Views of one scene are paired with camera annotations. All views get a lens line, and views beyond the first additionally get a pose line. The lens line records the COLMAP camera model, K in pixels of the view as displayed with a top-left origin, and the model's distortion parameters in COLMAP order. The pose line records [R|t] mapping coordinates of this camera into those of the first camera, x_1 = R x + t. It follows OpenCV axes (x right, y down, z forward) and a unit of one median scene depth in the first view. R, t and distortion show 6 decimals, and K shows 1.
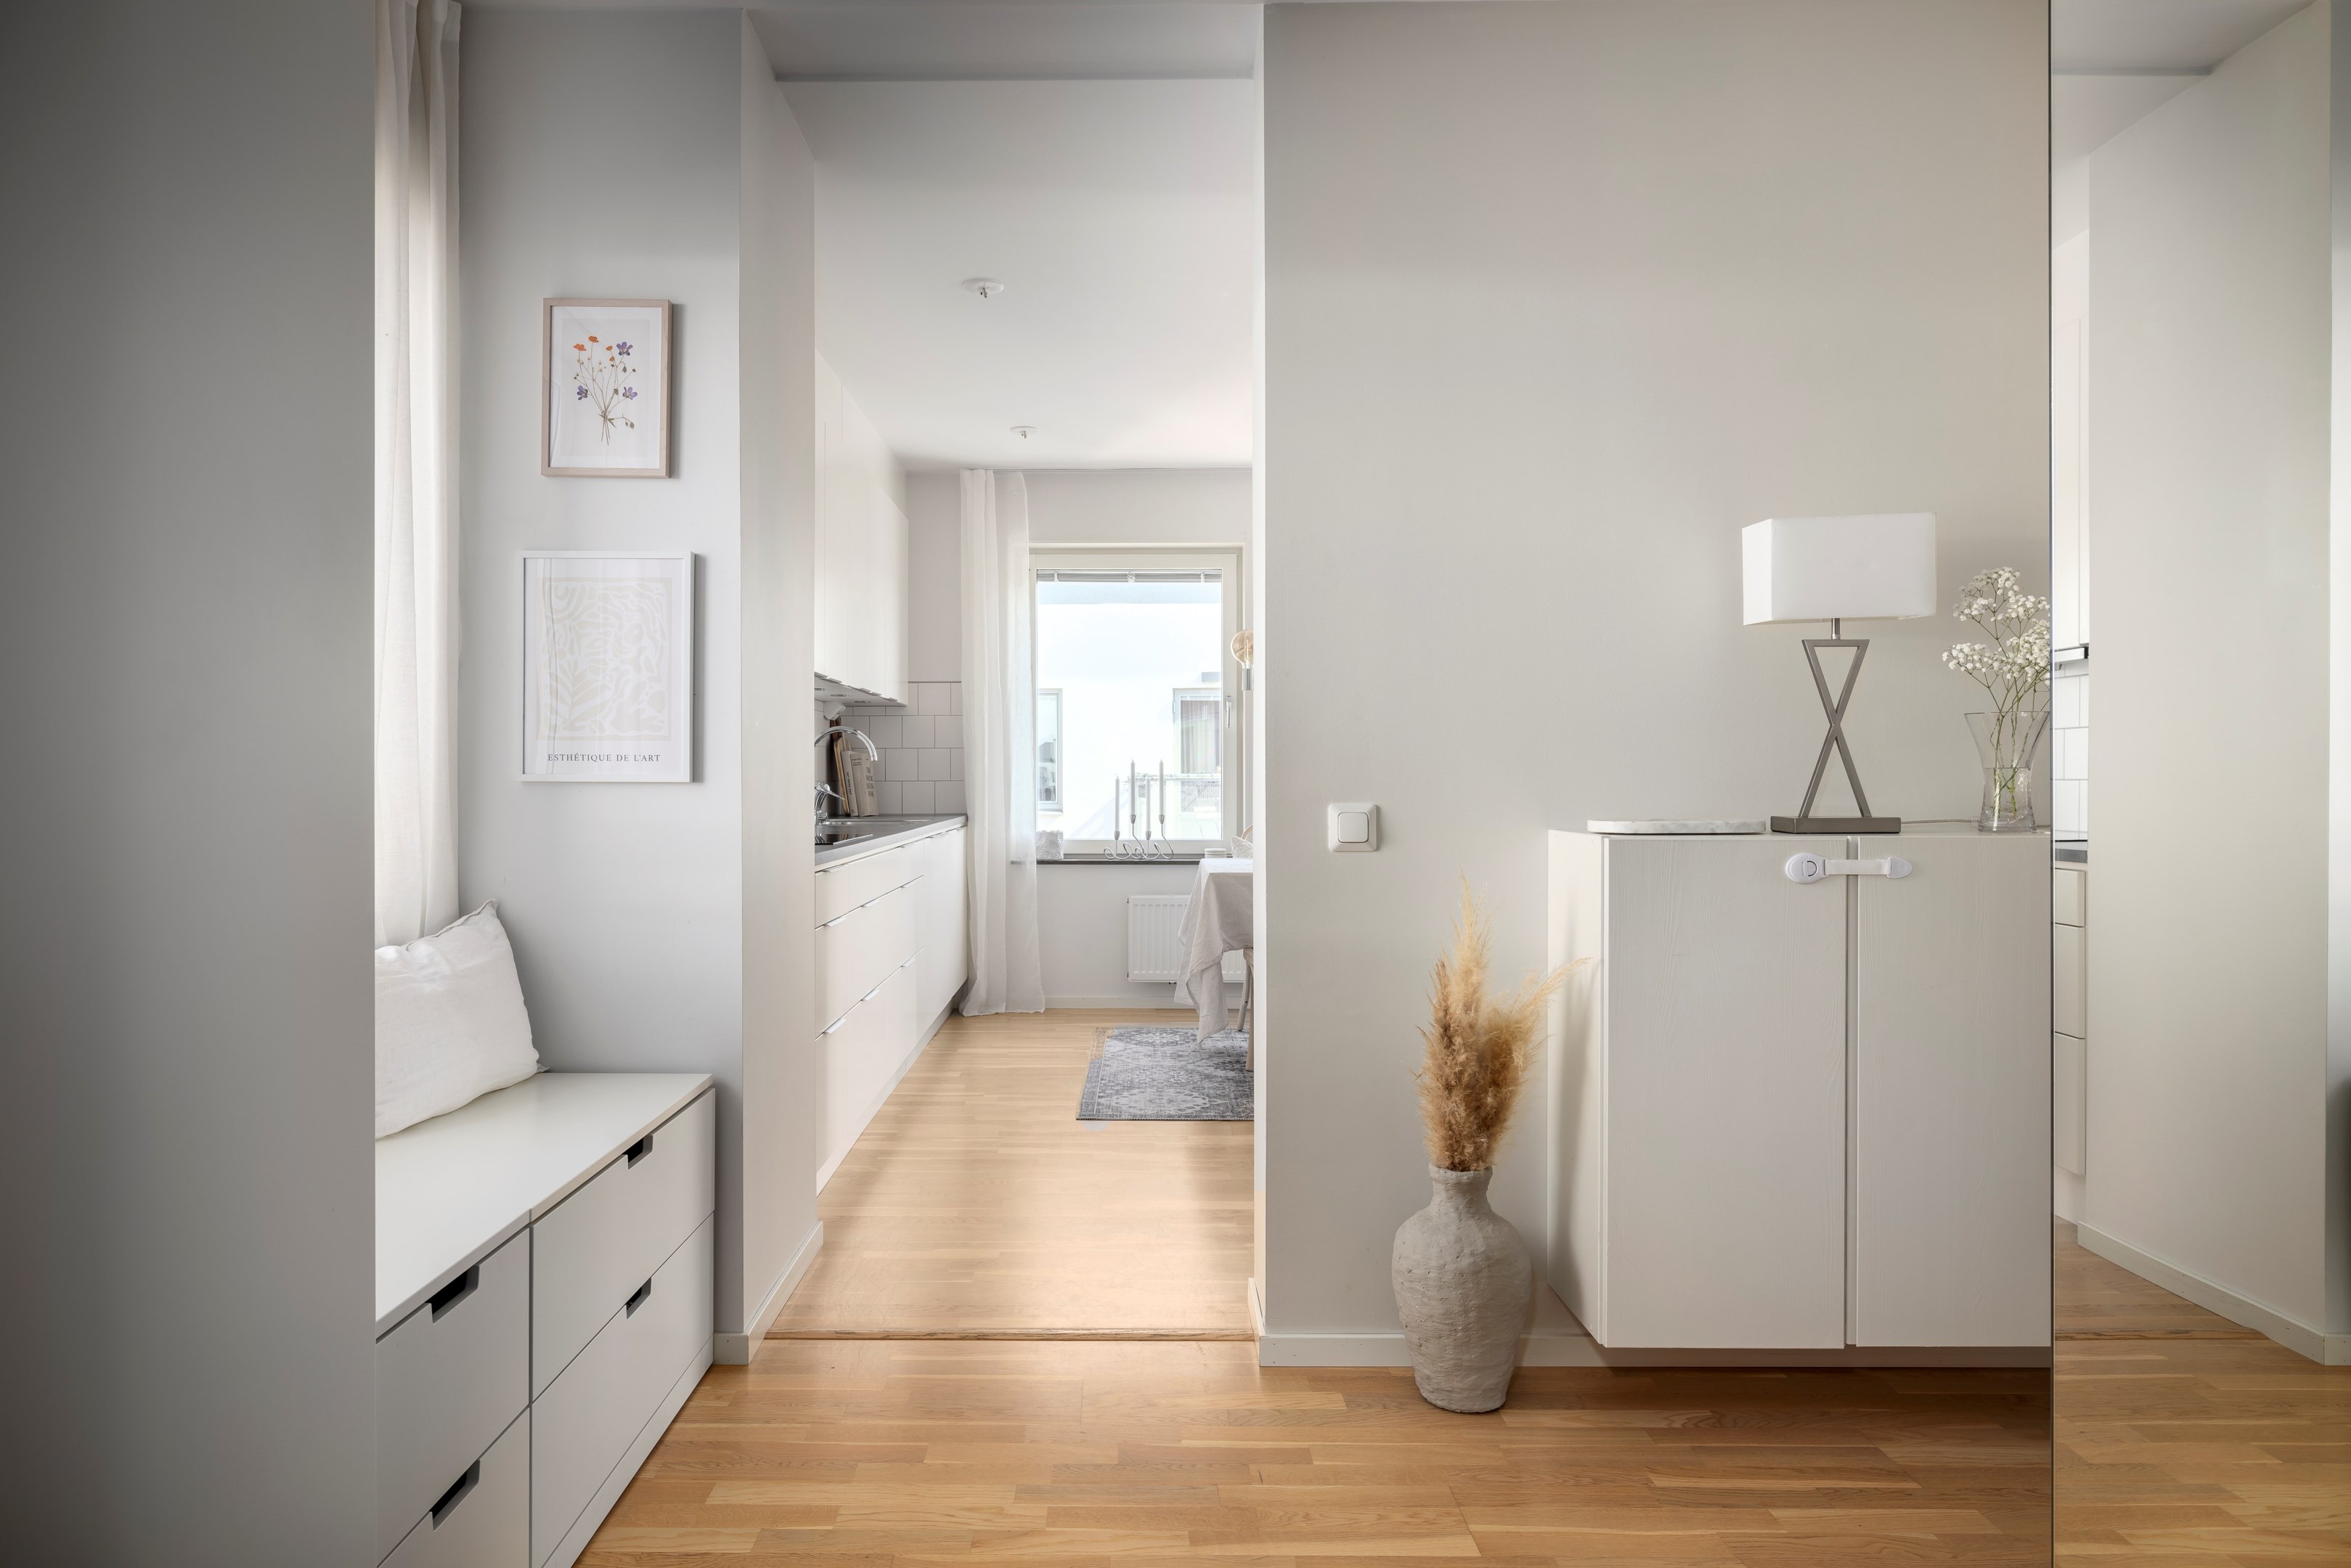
lens RADIAL K [[1421.4, 0, 1111.7], [0, 1421.4, 779.3], [0, 0, 1]] dist [0.000497, 0.000003]
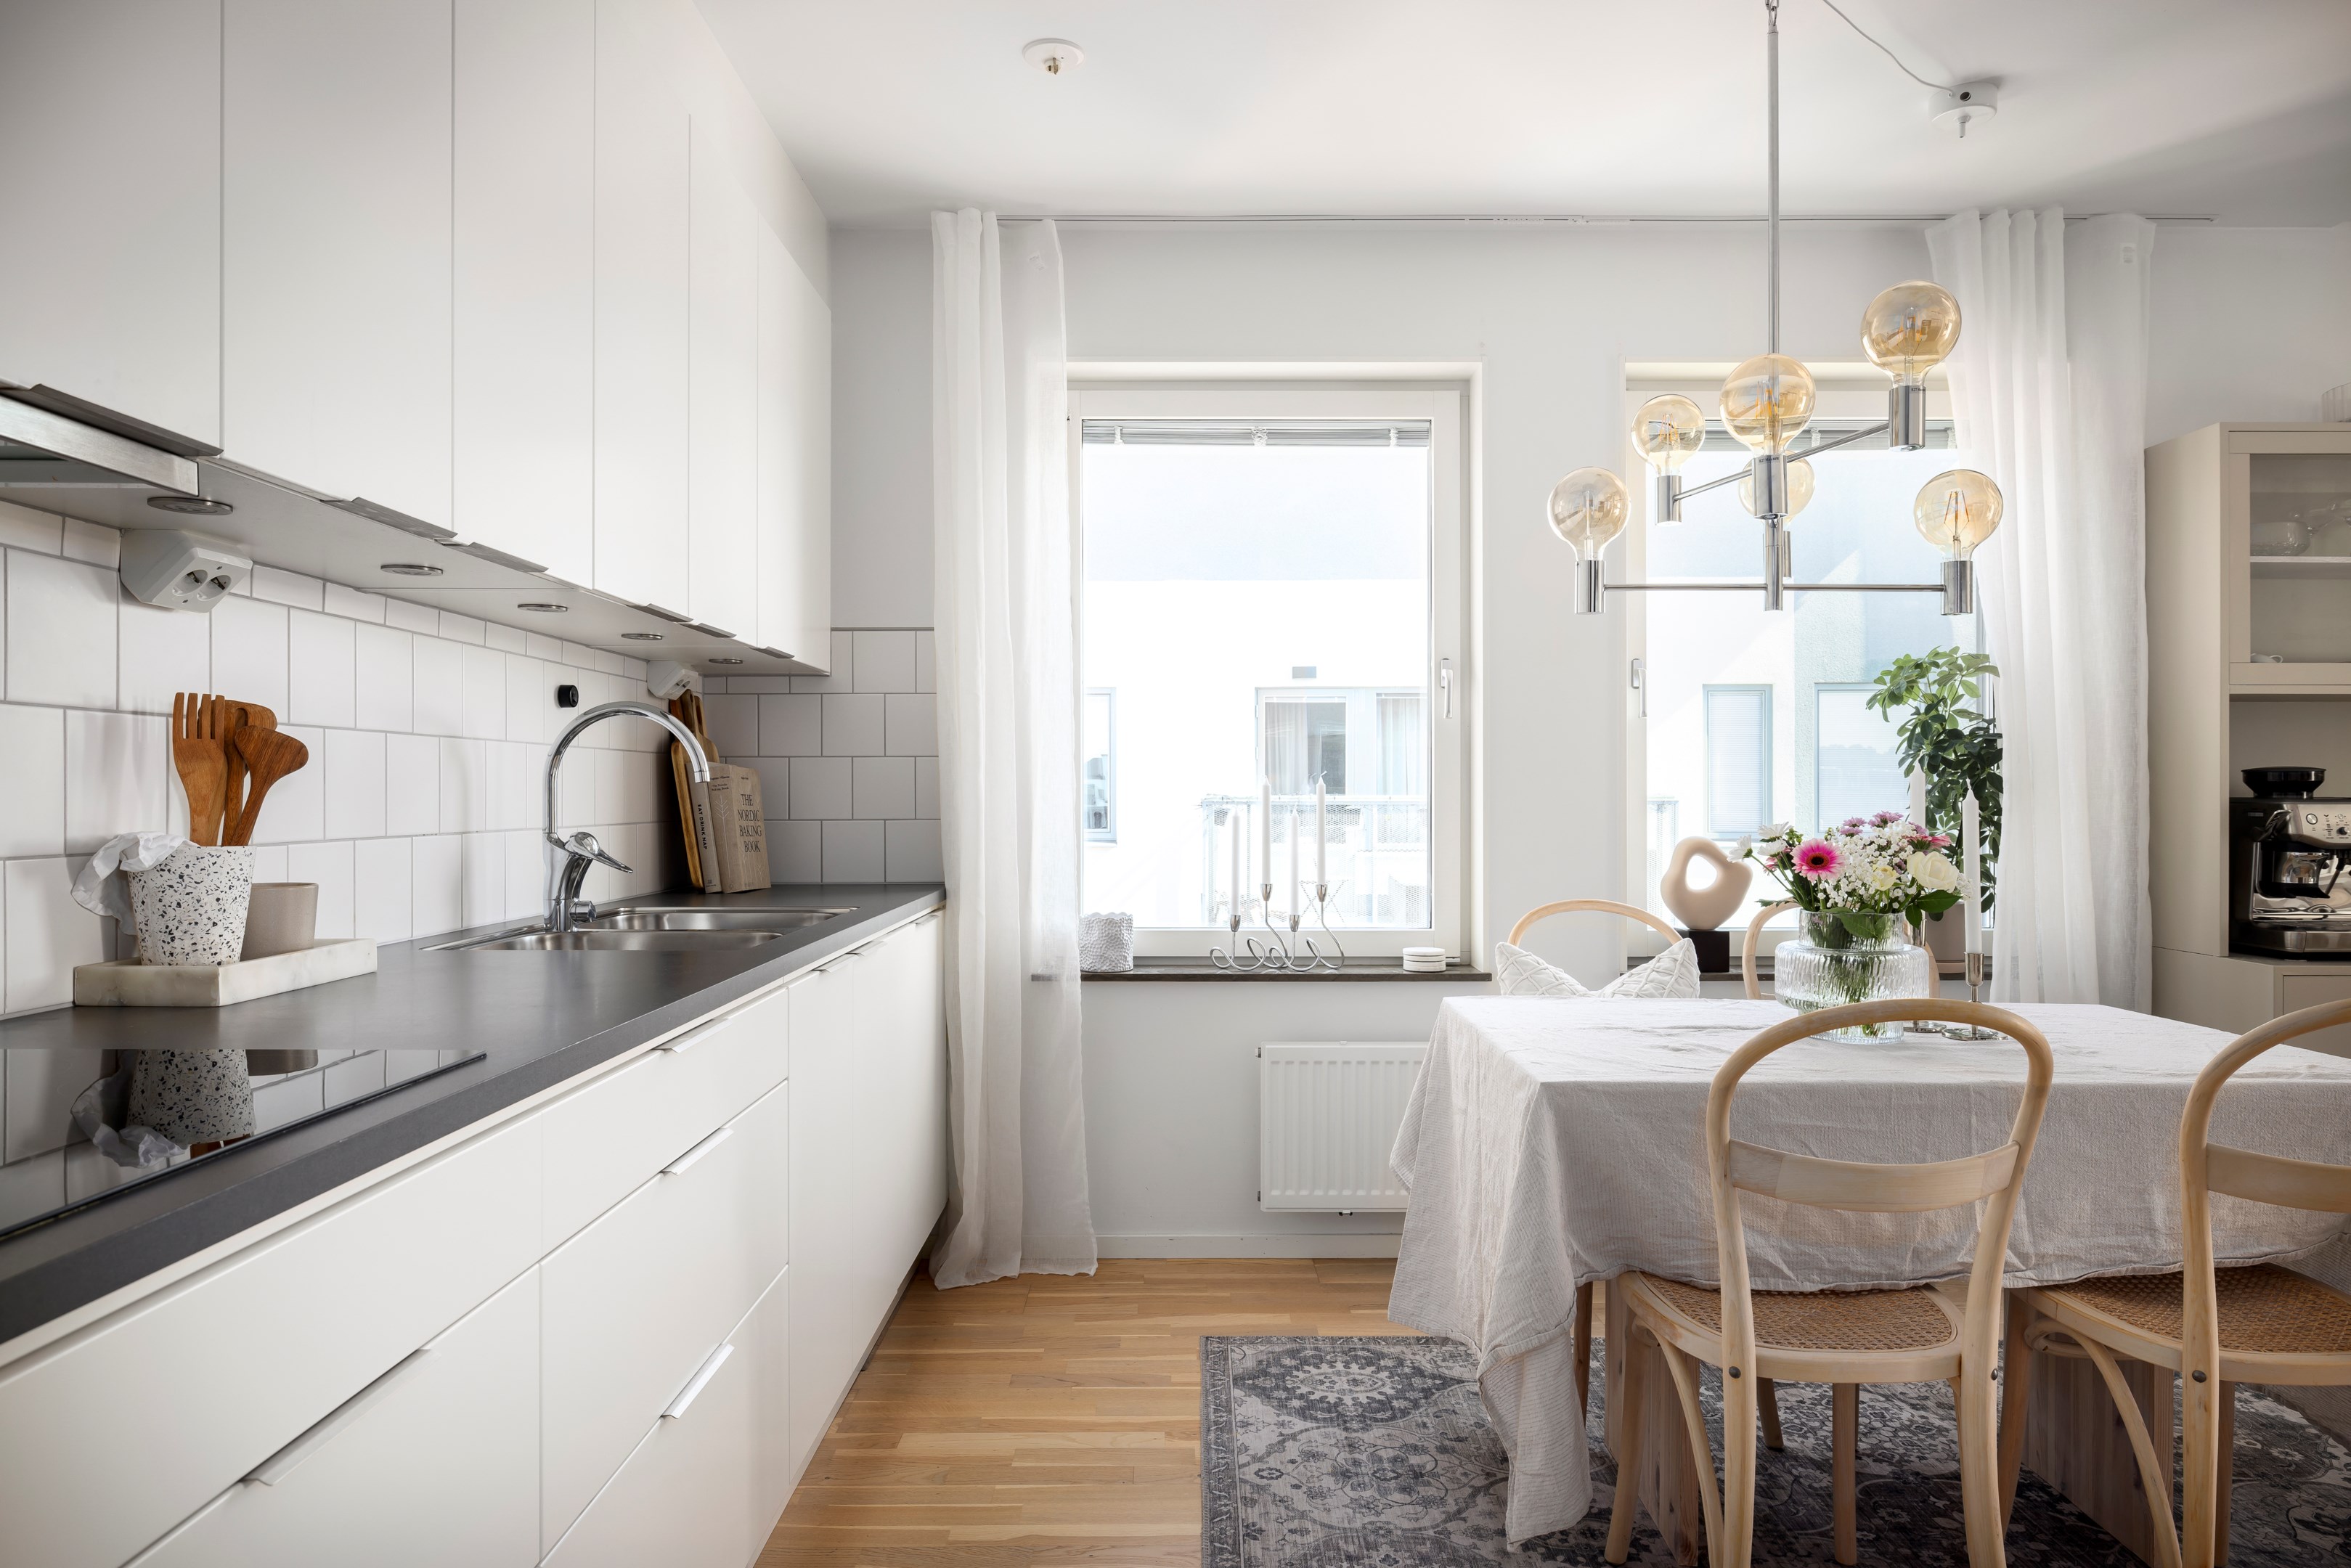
lens RADIAL K [[1470.4, 0, 1191.6], [0, 1470.4, 791.5], [0, 0, 1]] dist [-0.003187, 0.000748]
pose [[0.999798, 0.000292, 0.020086, -0.023293], [-0.000223, 0.999994, -0.003479, -0.007247], [-0.020086, 0.003474, 0.999792, 0.459698]]
